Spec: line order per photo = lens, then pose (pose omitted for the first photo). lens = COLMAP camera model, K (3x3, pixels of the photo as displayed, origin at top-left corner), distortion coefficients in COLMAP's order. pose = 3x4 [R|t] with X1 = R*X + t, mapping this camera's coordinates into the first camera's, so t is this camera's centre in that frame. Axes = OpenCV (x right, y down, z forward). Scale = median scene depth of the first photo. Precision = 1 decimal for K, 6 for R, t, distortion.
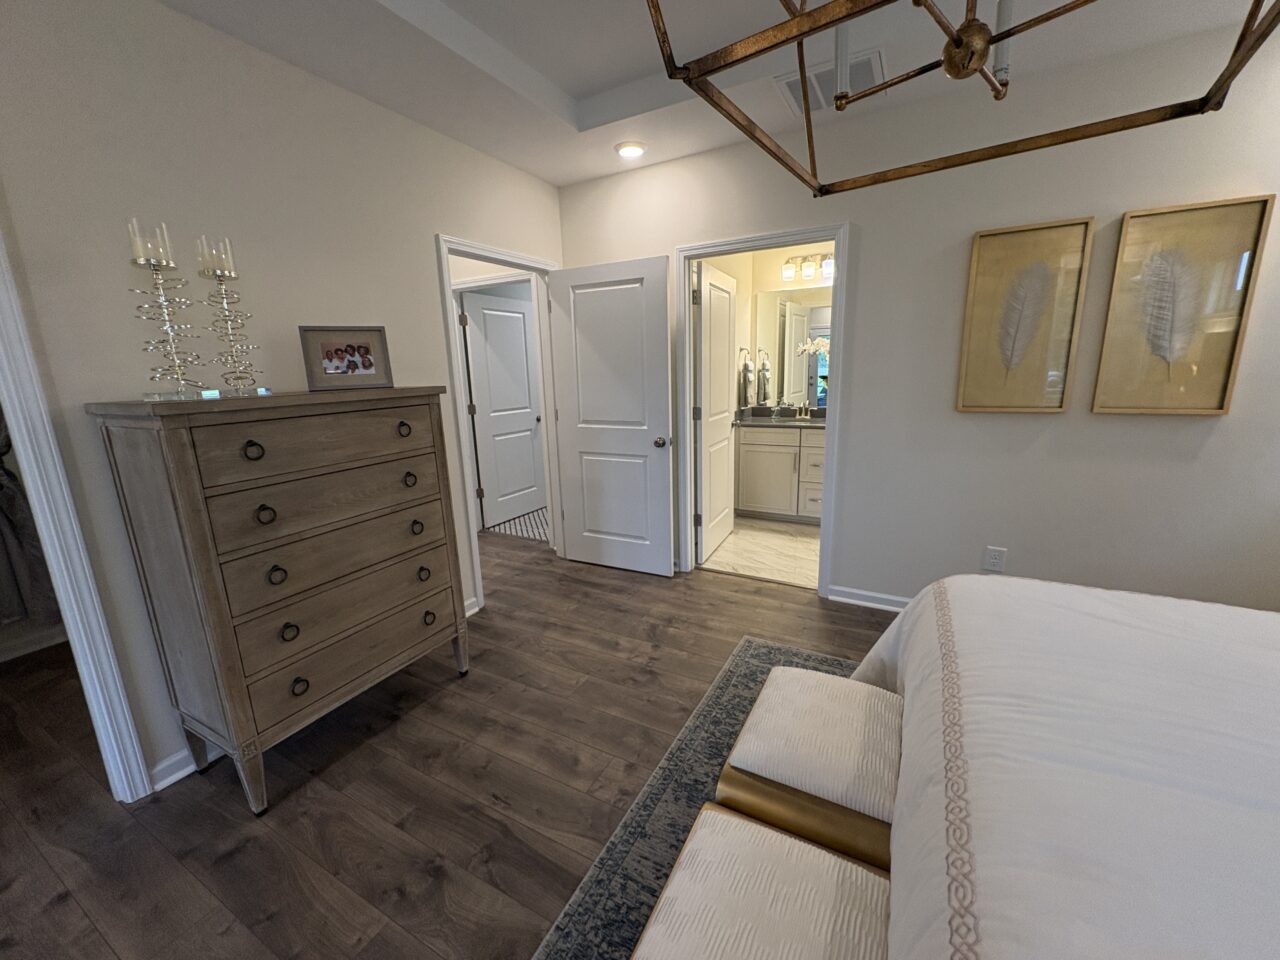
lens RADIAL K [[506.8, 0, 642.1], [0, 506.8, 476.5], [0, 0, 1]] dist [-0.004296, 0.000514]
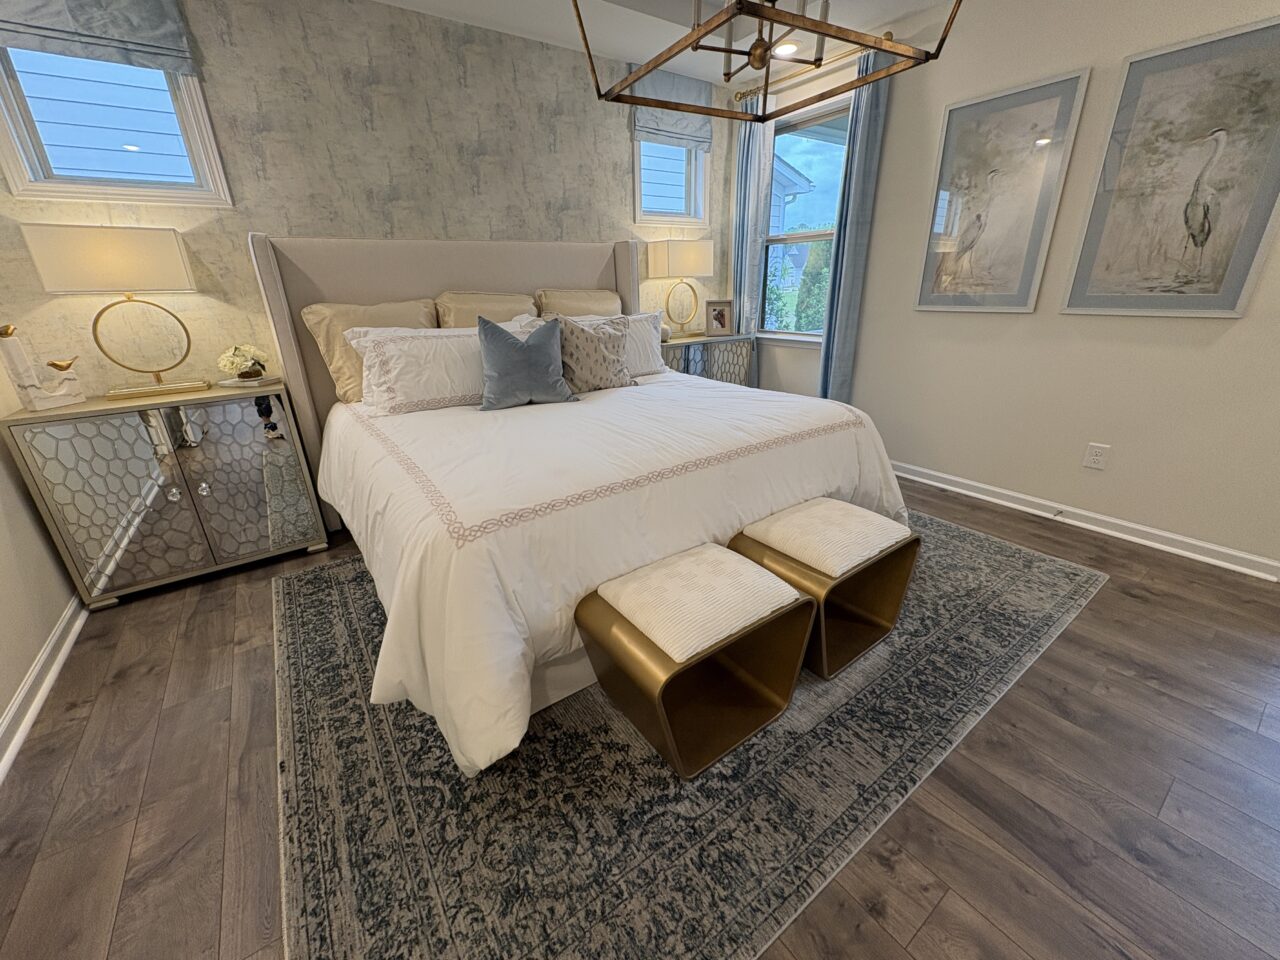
lens RADIAL K [[506.8, 0, 637.4], [0, 506.8, 477.2], [0, 0, 1]] dist [-0.004296, 0.000514]
pose [[-0.898299, -0.104160, 0.426861, 0.029811], [0.147641, 0.843455, 0.516513, -0.220641], [-0.413838, 0.527005, -0.742296, 1.375888]]
